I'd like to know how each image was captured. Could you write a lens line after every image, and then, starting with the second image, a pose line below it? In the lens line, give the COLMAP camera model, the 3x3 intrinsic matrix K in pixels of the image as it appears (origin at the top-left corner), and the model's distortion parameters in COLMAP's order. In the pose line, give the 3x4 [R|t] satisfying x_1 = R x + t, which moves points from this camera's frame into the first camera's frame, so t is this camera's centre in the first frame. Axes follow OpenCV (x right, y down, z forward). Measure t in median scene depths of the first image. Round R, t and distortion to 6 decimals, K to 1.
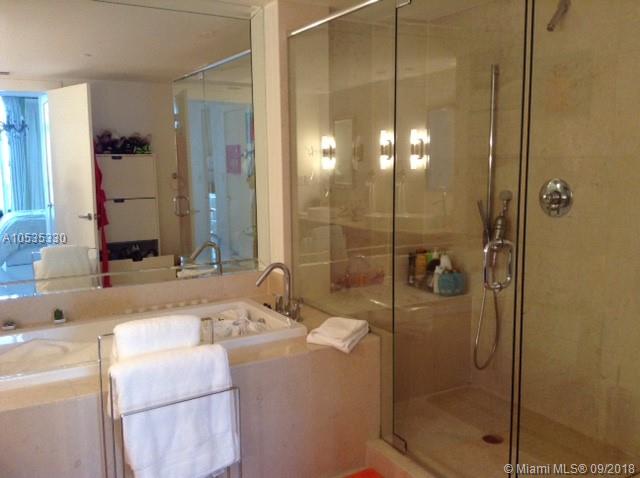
lens RADIAL K [[580.0, 0, 322.3], [0, 580.0, 243.0], [0, 0, 1]] dist [0.174092, -0.336100]
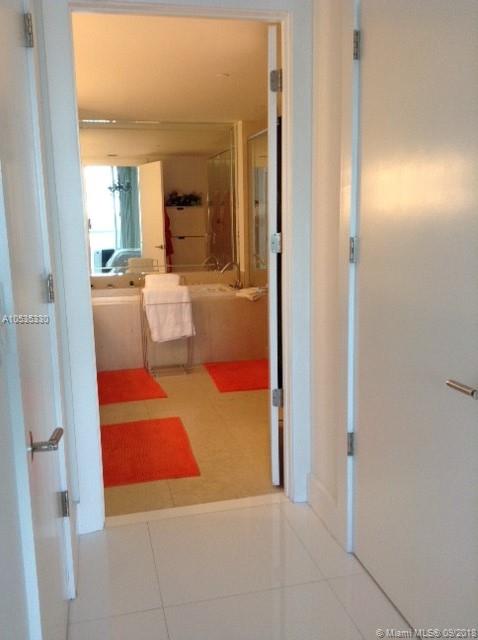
lens RADIAL K [[580.0, 0, 222.7], [0, 580.0, 321.0], [0, 0, 1]] dist [0.174092, -0.336100]
pose [[0.949988, 0.044477, -0.309103, 0.245168], [-0.029593, 0.998173, 0.052677, 0.064374], [0.310881, -0.040896, 0.949569, -0.422340]]
